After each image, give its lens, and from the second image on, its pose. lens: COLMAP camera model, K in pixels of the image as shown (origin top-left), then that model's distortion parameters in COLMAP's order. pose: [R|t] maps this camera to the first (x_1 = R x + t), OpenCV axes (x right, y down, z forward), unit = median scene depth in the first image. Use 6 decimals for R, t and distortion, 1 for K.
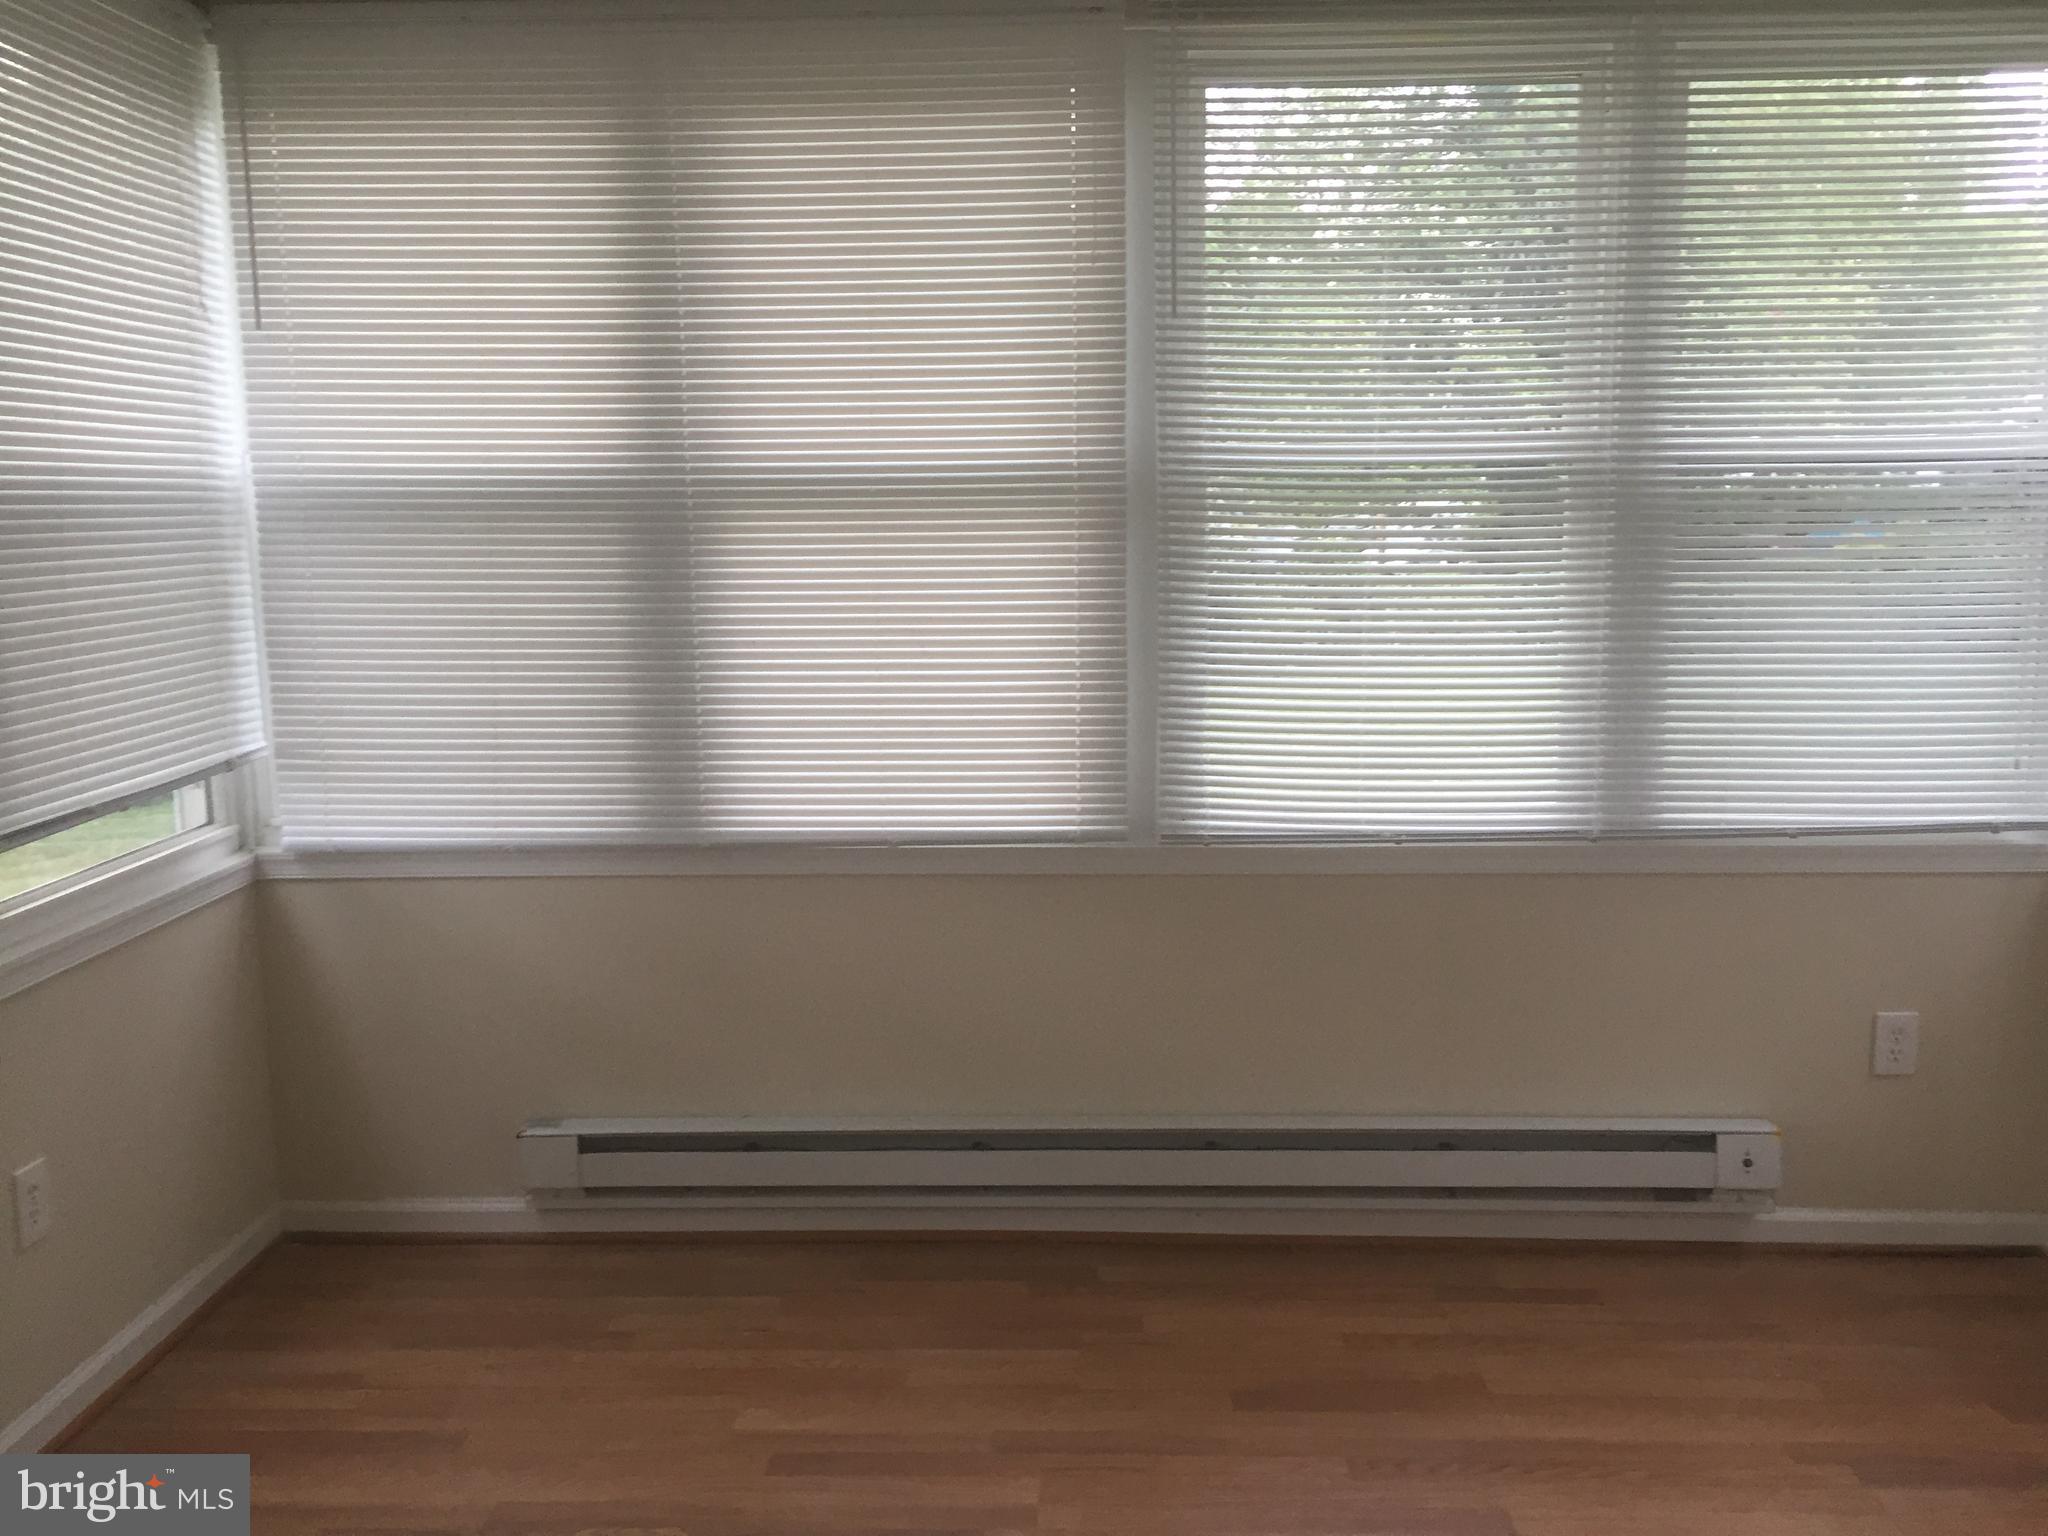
lens RADIAL K [[1752.2, 0, 1018.9], [0, 1752.2, 769.9], [0, 0, 1]] dist [0.012691, -0.005743]
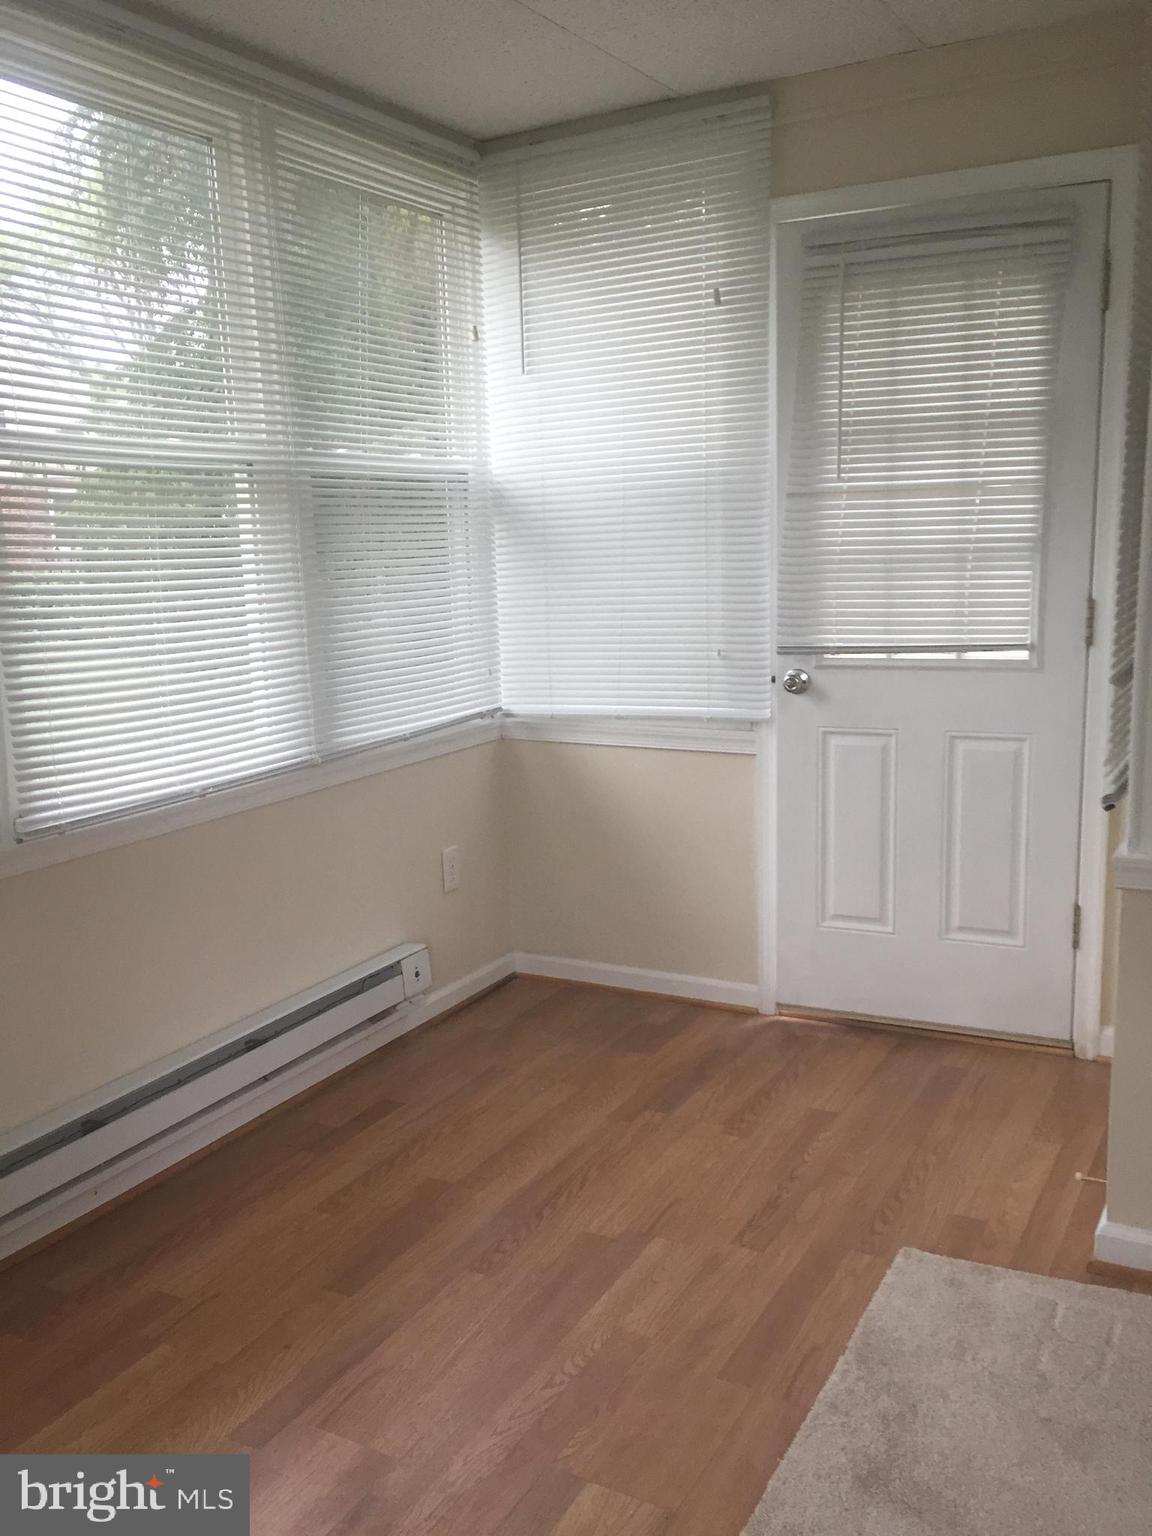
lens RADIAL K [[1314.1, 0, 574.9], [0, 1314.1, 765.8], [0, 0, 1]] dist [0.012691, -0.005743]
pose [[0.450147, -0.162727, 0.878002, -0.434213], [0.161834, 0.981839, 0.099000, -0.024037], [-0.878167, 0.097526, 0.468307, 0.390068]]
